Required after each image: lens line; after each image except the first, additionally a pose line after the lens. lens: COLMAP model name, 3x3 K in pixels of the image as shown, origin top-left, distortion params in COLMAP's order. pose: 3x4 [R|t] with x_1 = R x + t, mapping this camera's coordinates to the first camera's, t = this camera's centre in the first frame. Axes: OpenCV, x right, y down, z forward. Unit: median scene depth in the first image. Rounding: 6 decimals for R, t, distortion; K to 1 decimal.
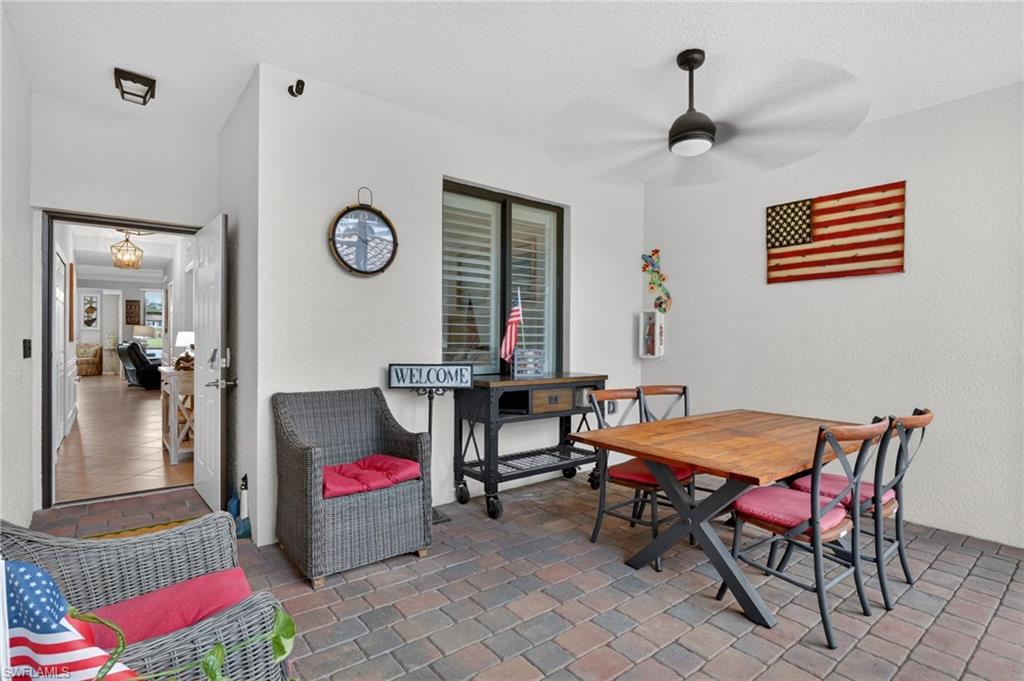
lens RADIAL K [[495.8, 0, 505.7], [0, 495.8, 340.4], [0, 0, 1]] dist [-0.016336, -0.001739]
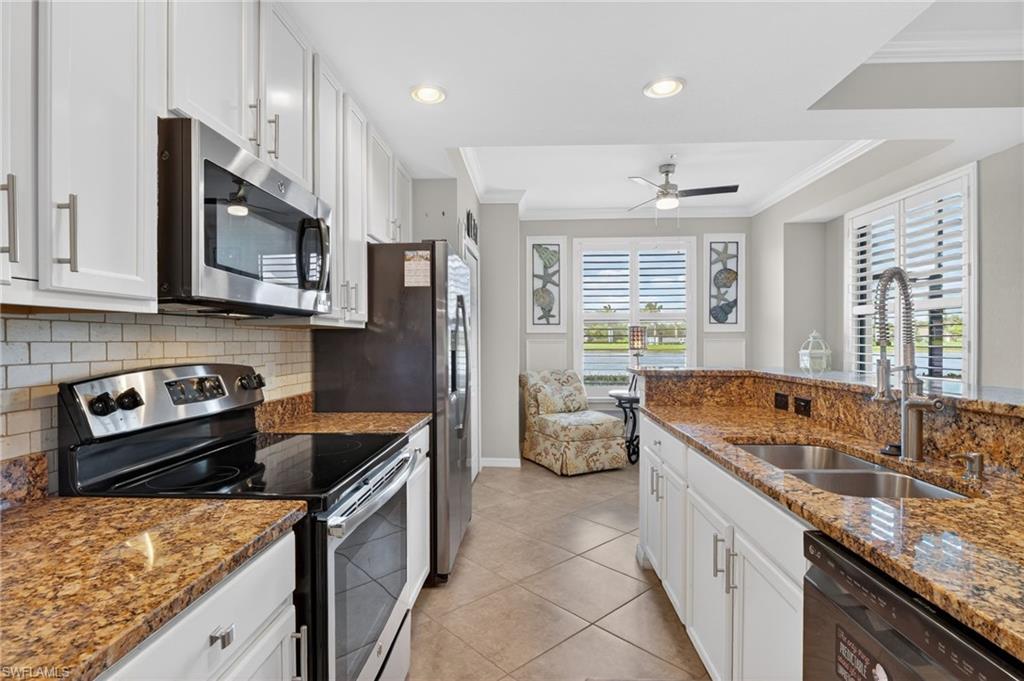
lens RADIAL K [[495.8, 0, 510.4], [0, 495.8, 342.0], [0, 0, 1]] dist [-0.016336, -0.001739]
pose [[0.745532, -0.009013, -0.666409, -0.757539], [0.006923, 0.999959, -0.005779, -0.014059], [0.666434, -0.000305, 0.745564, 0.649744]]
